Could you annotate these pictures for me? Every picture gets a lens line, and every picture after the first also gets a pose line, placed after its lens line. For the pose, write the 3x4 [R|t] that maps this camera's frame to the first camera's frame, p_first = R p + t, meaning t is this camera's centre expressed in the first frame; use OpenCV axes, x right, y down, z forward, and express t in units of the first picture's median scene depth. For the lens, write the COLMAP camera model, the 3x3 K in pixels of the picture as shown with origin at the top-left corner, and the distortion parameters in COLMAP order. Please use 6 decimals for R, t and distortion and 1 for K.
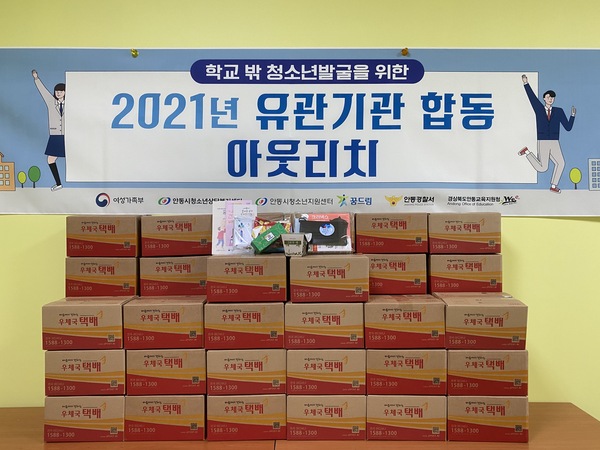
lens RADIAL K [[460.0, 0, 299.1], [0, 460.0, 225.5], [0, 0, 1]] dist [-0.006784, -0.001043]
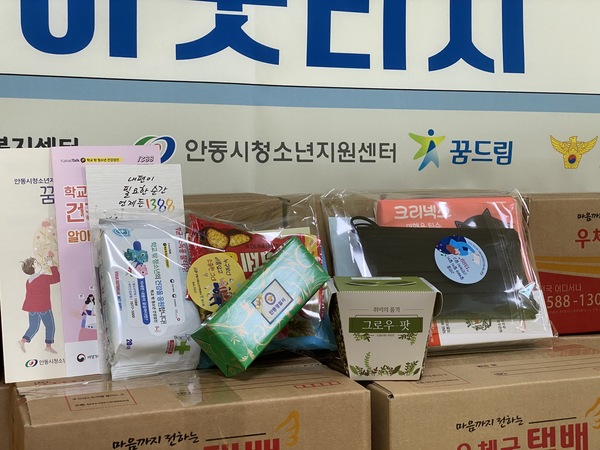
lens RADIAL K [[896.8, 0, 300.5], [0, 896.8, 224.4], [0, 0, 1]] dist [0.051746, 0.000000]
pose [[0.945806, -0.016207, 0.324327, -0.172683], [0.004551, 0.999317, 0.036666, -0.027617], [-0.324699, -0.033203, 0.945234, 0.473407]]
